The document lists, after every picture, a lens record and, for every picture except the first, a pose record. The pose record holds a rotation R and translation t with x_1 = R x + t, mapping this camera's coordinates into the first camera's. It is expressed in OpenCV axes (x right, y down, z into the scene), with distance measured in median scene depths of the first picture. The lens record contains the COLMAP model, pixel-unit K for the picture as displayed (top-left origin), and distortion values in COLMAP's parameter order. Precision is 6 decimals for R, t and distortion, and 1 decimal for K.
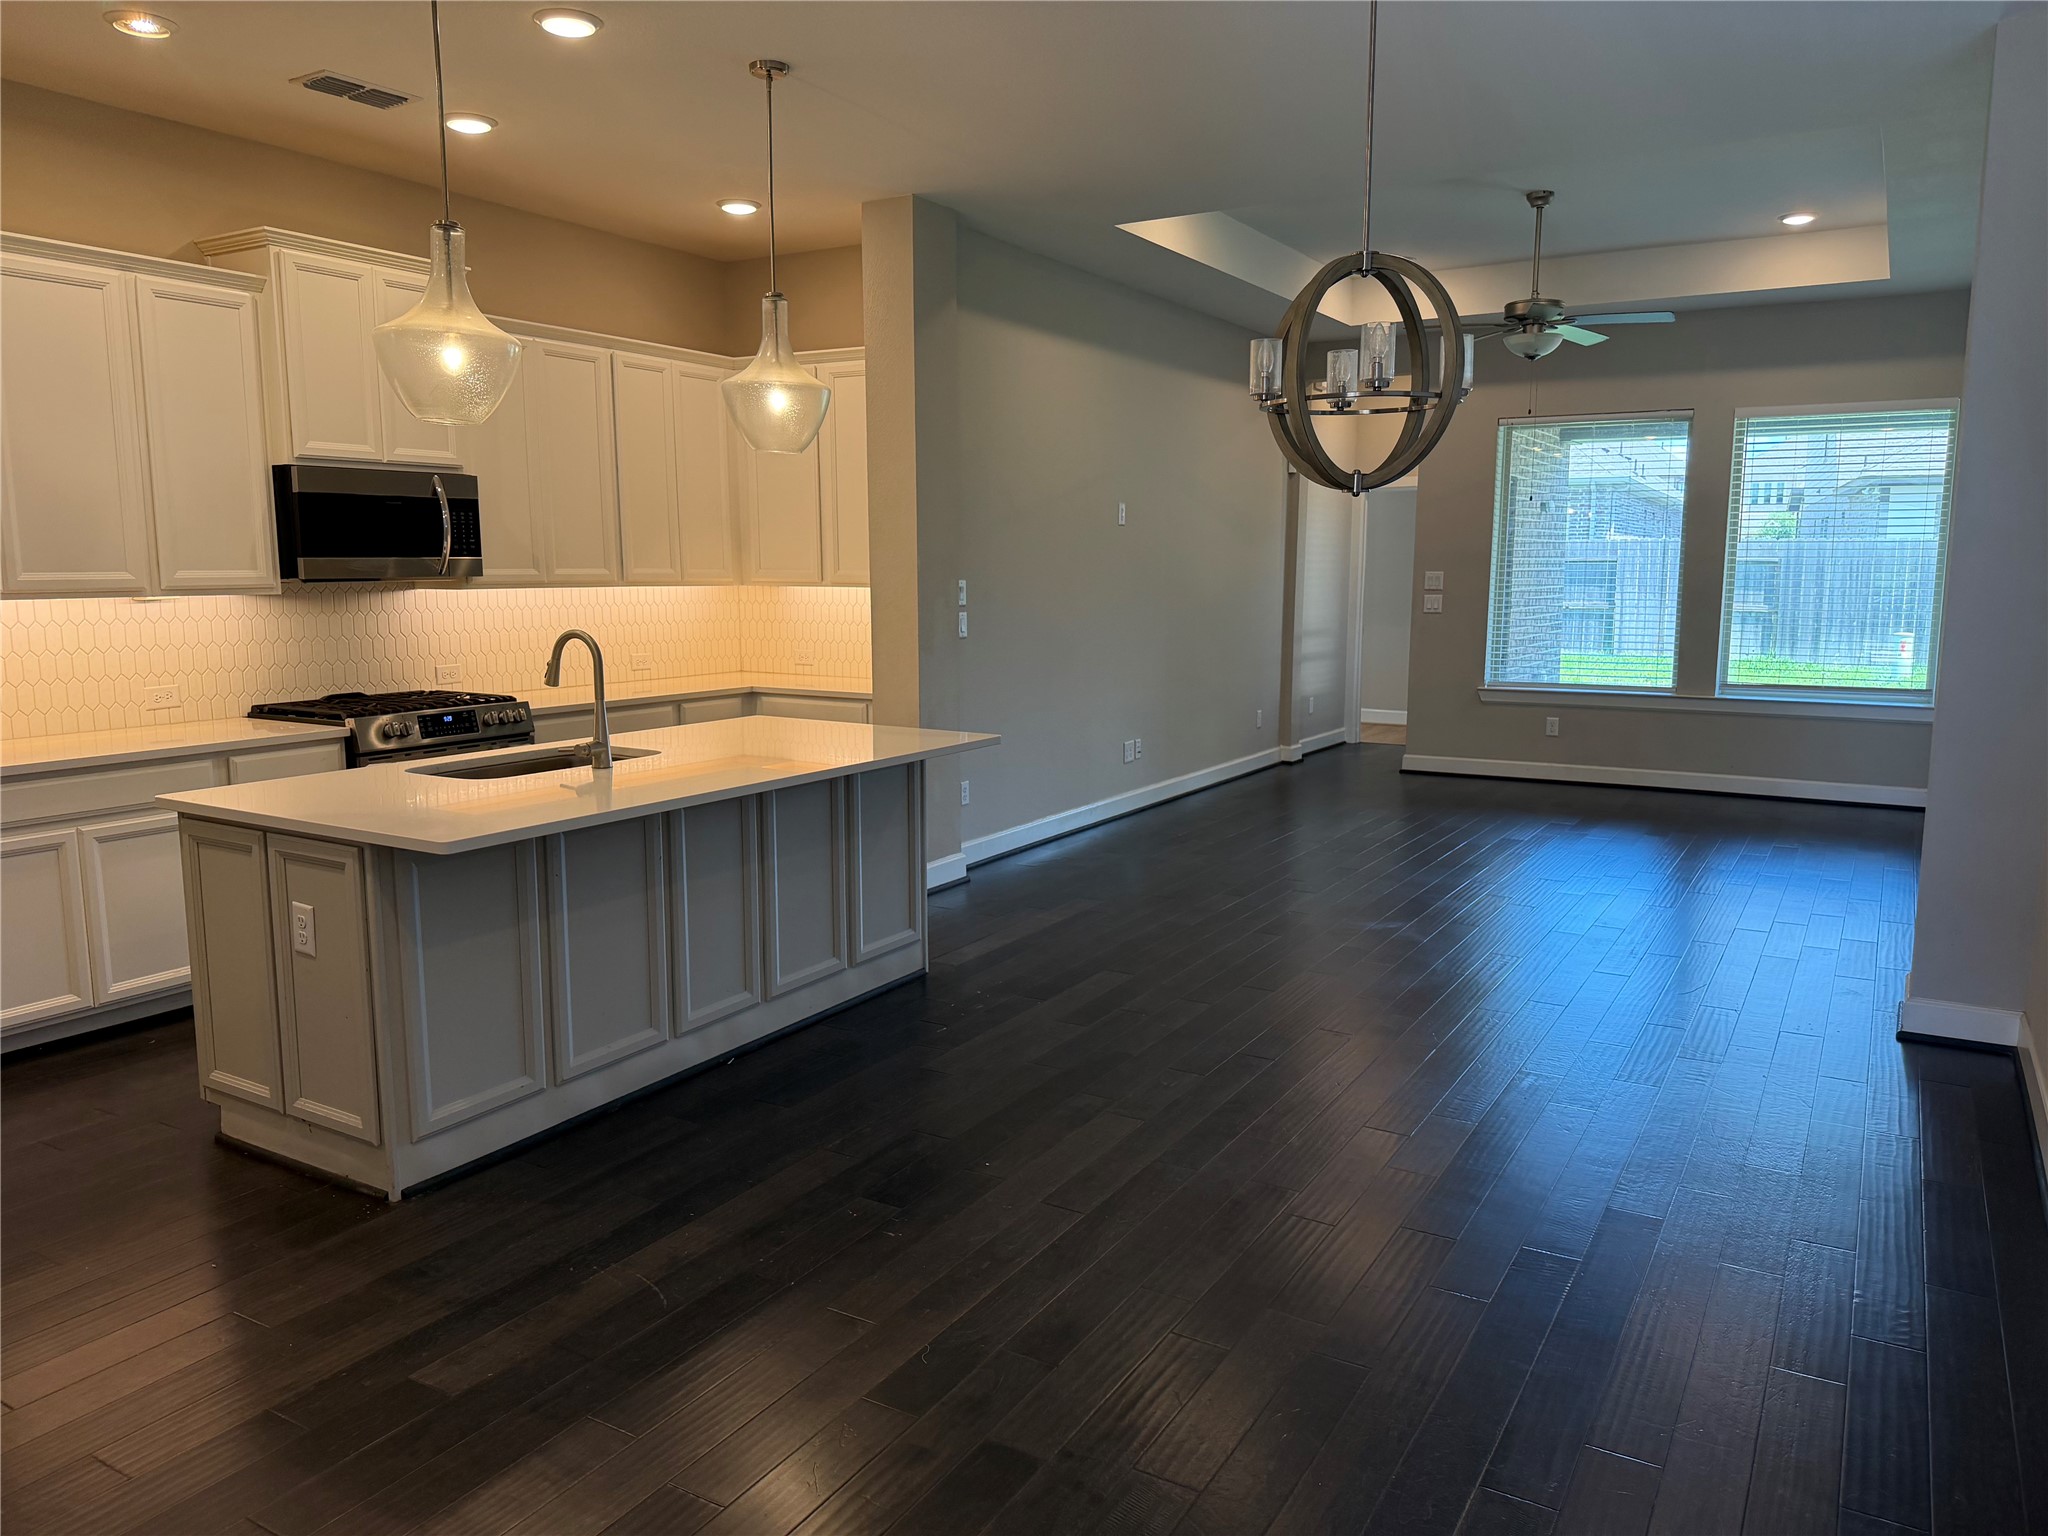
lens RADIAL K [[1441.1, 0, 1030.7], [0, 1441.1, 782.4], [0, 0, 1]] dist [-0.036809, -0.004013]
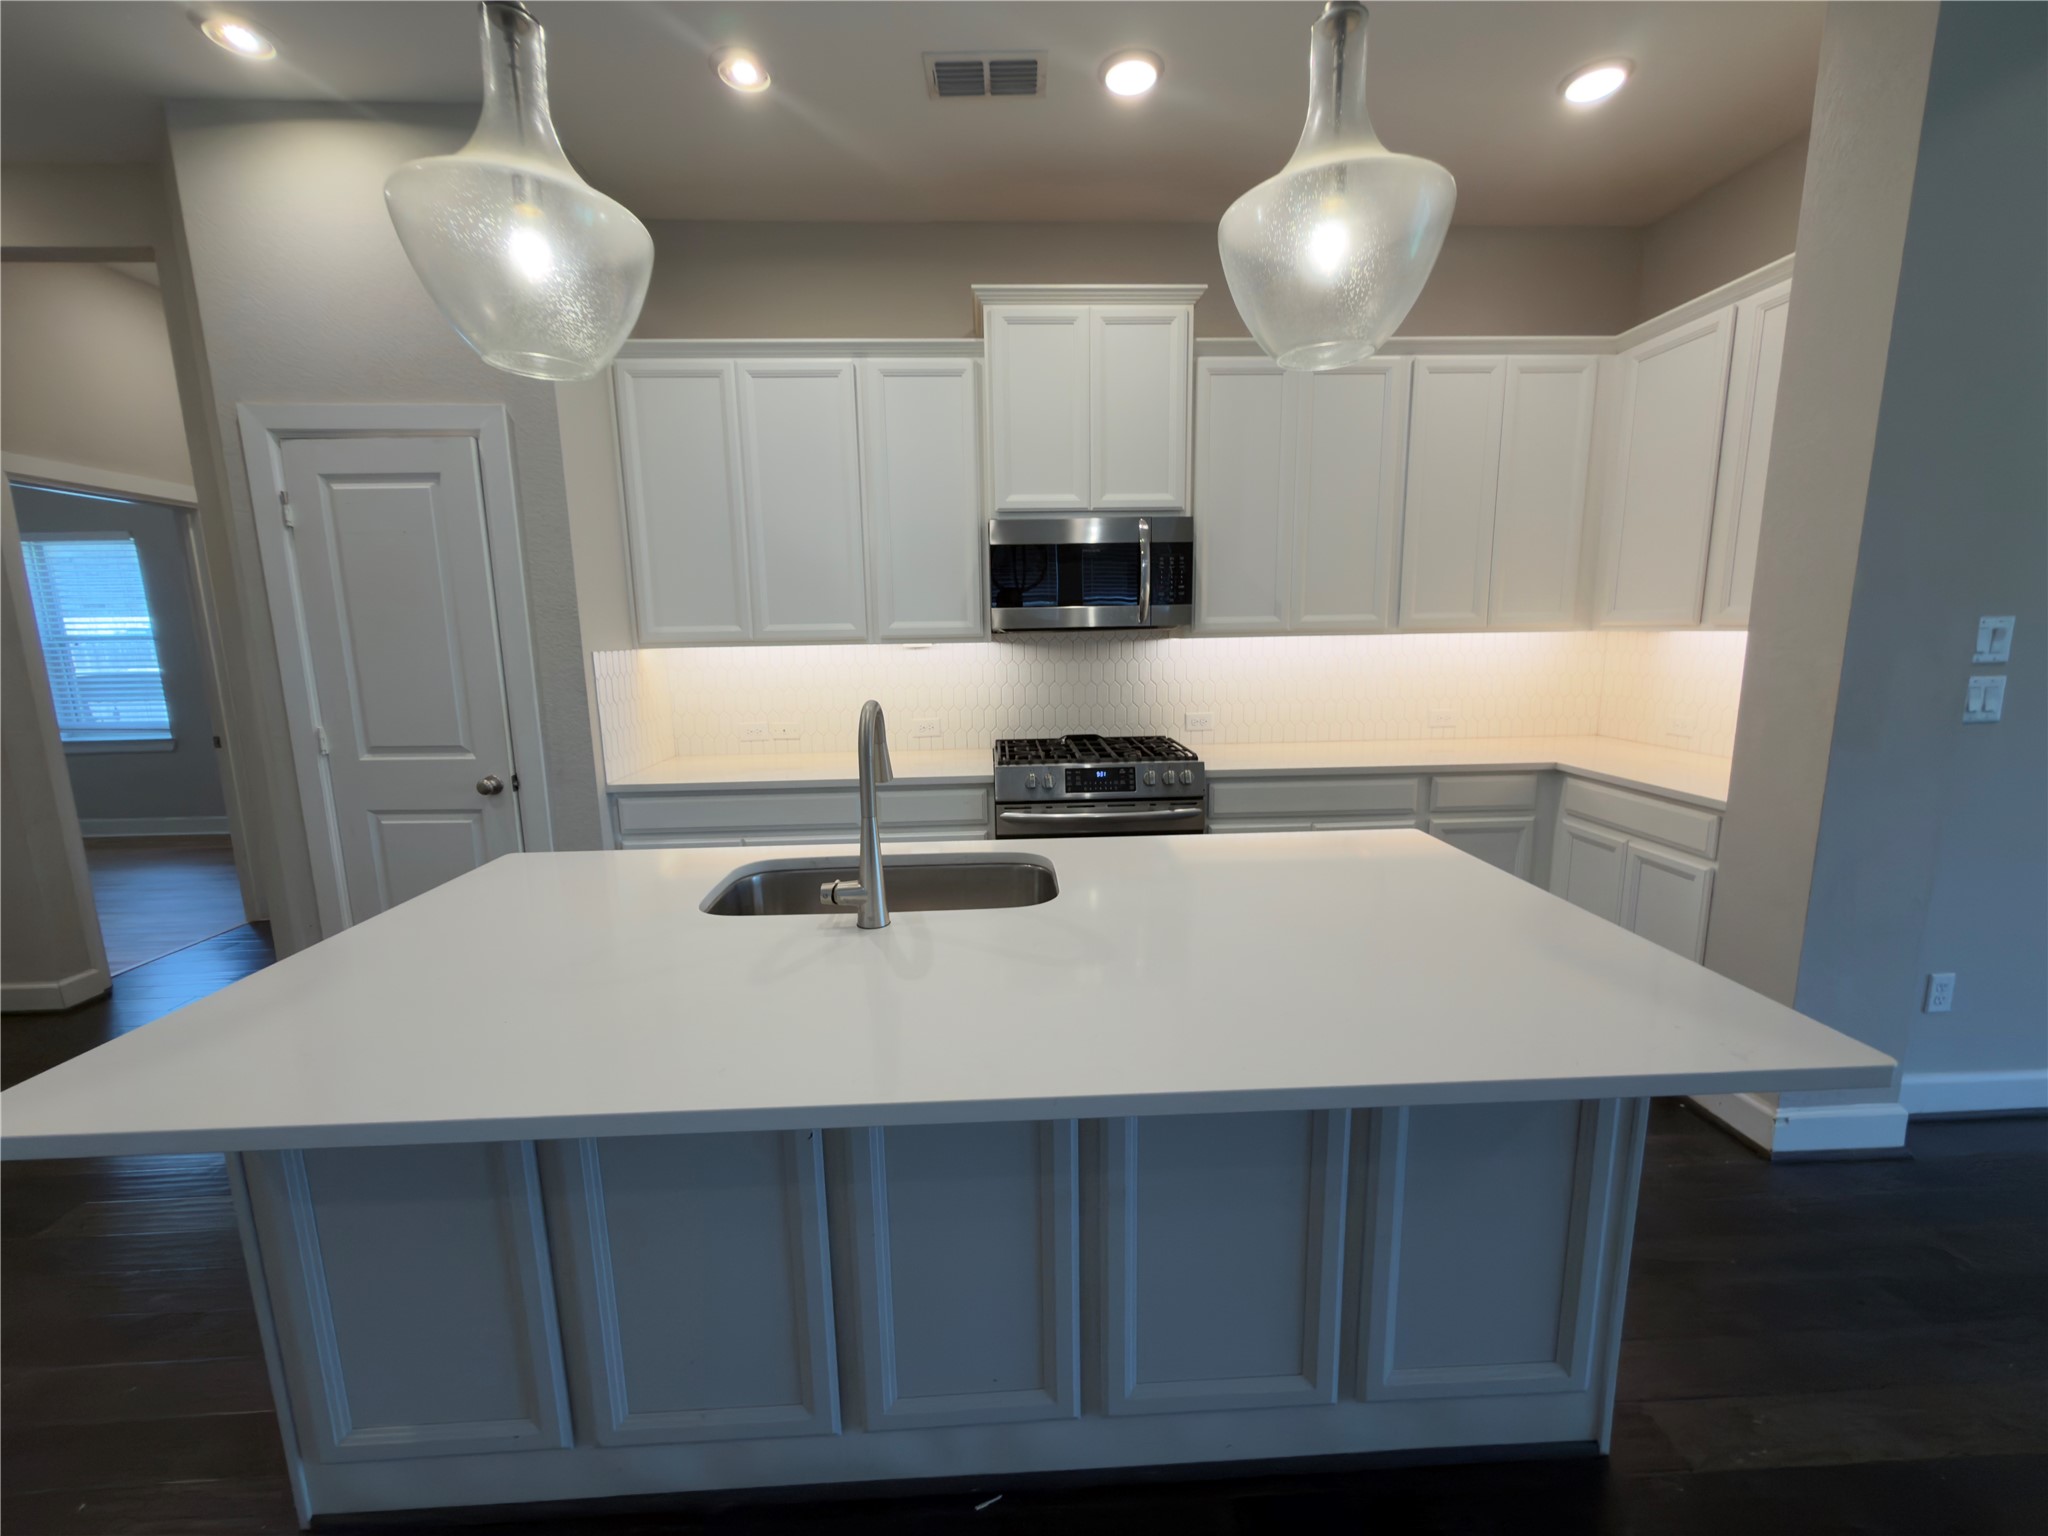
lens RADIAL K [[819.7, 0, 1023.7], [0, 819.7, 770.1], [0, 0, 1]] dist [-0.001547, 0.000251]
pose [[0.550262, 0.122707, -0.825927, 0.015128], [-0.105863, 0.991413, 0.076764, -0.080901], [0.828254, 0.045195, 0.558527, 0.631081]]
